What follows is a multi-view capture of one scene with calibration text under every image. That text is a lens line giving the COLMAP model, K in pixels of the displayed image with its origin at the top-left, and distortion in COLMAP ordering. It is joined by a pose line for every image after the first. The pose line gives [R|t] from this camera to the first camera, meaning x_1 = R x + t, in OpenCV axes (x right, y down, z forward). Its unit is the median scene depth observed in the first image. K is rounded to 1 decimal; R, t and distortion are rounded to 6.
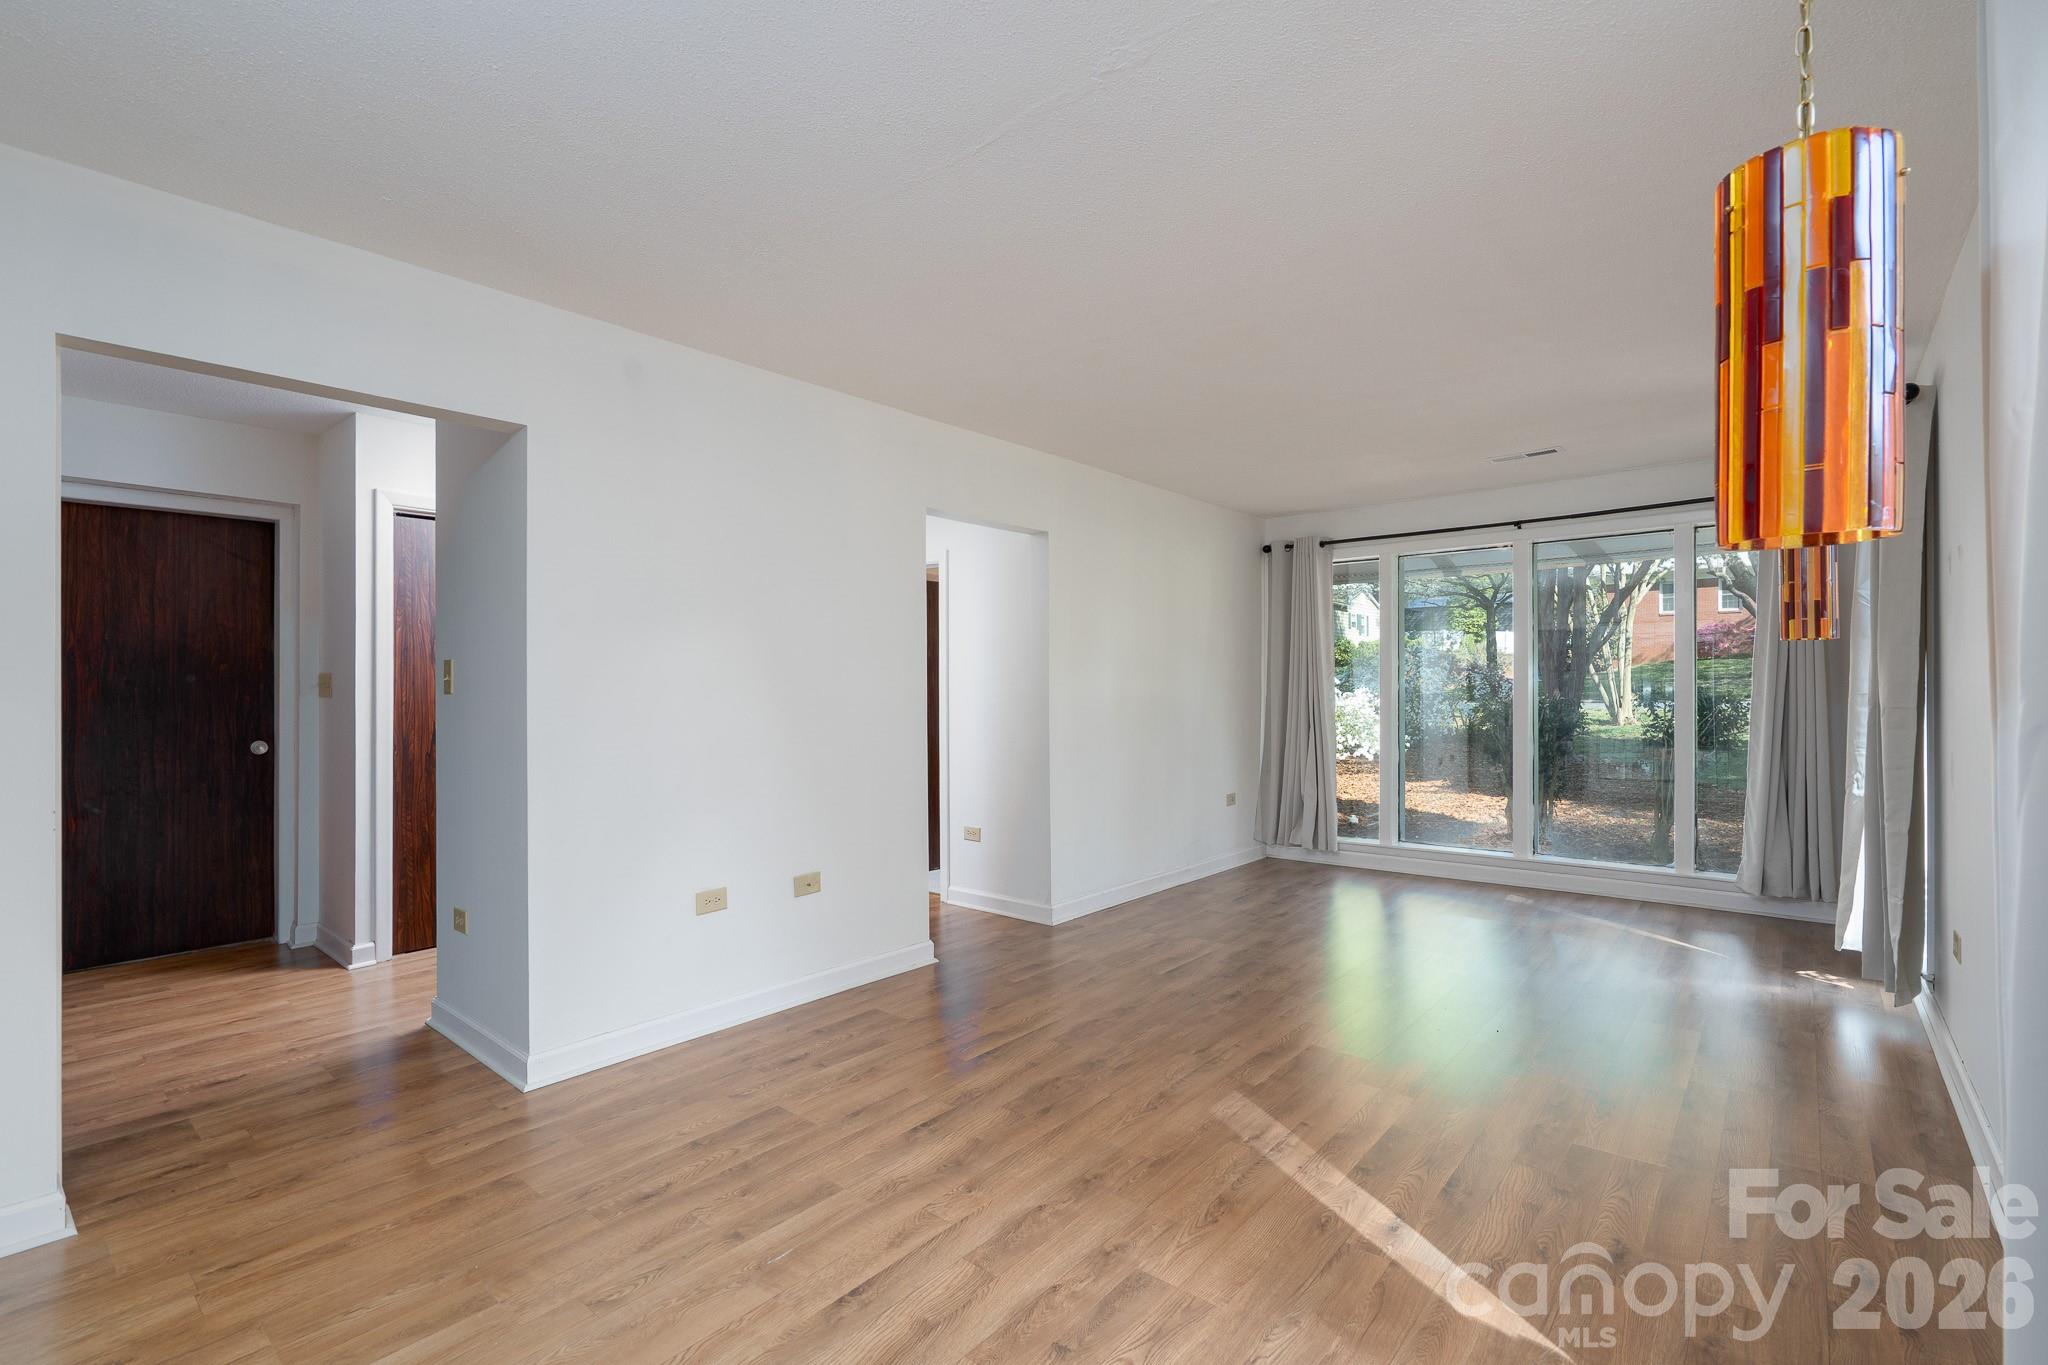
lens RADIAL K [[918.3, 0, 1021.6], [0, 918.3, 691.9], [0, 0, 1]] dist [-0.015884, 0.000220]
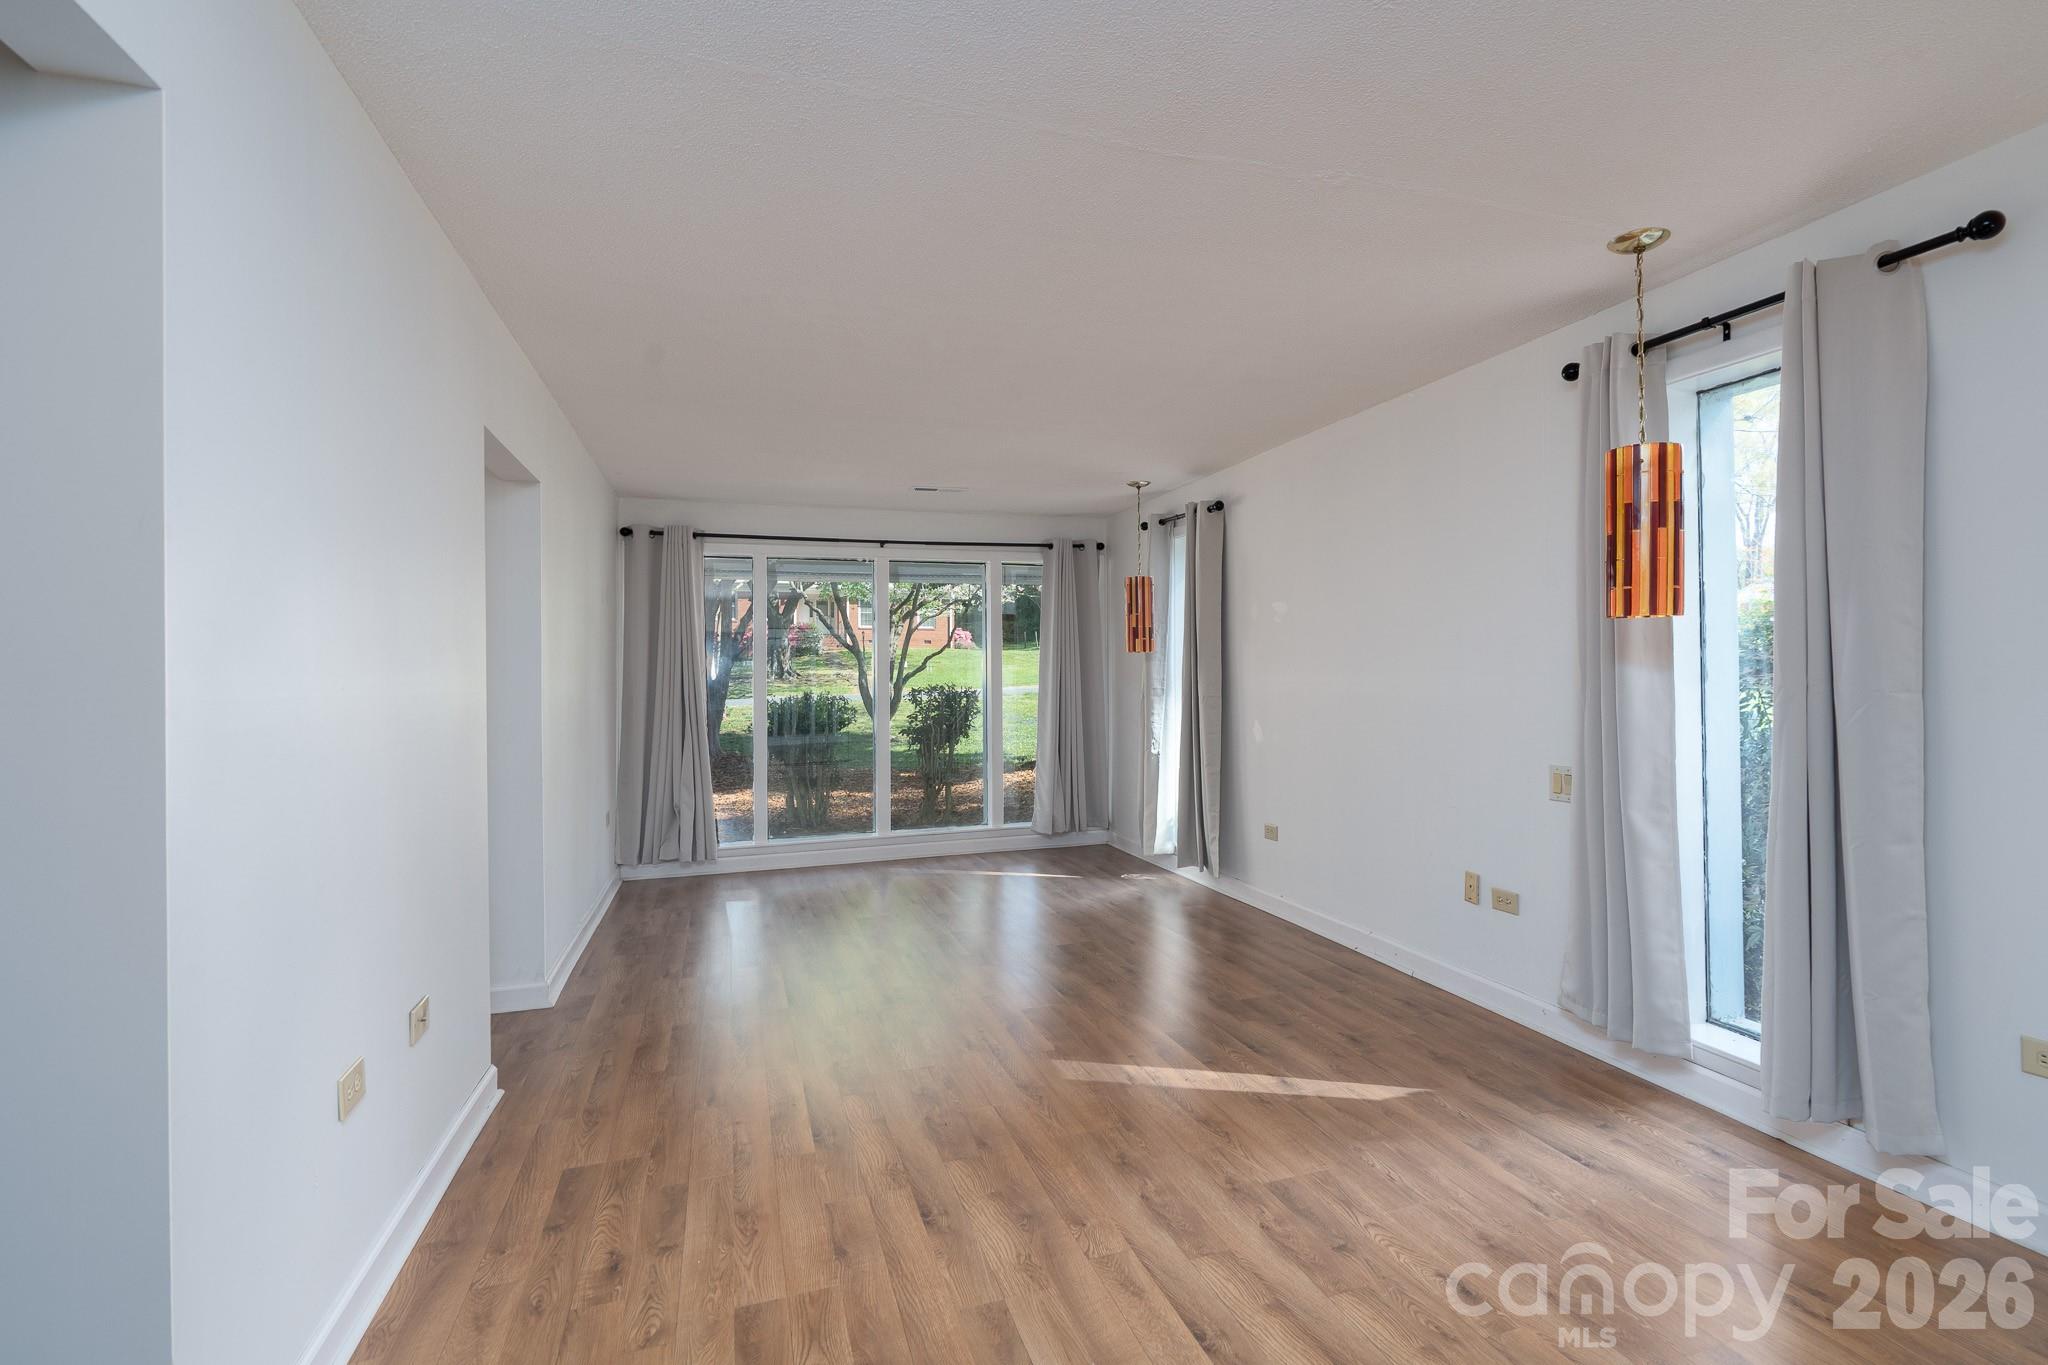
lens RADIAL K [[950.1, 0, 1058.1], [0, 950.1, 680.9], [0, 0, 1]] dist [-0.009061, 0.000001]
pose [[0.500811, -0.001541, 0.865555, -0.786050], [0.010481, 0.999936, -0.004284, -0.008755], [-0.865493, 0.011217, 0.500795, 0.453664]]
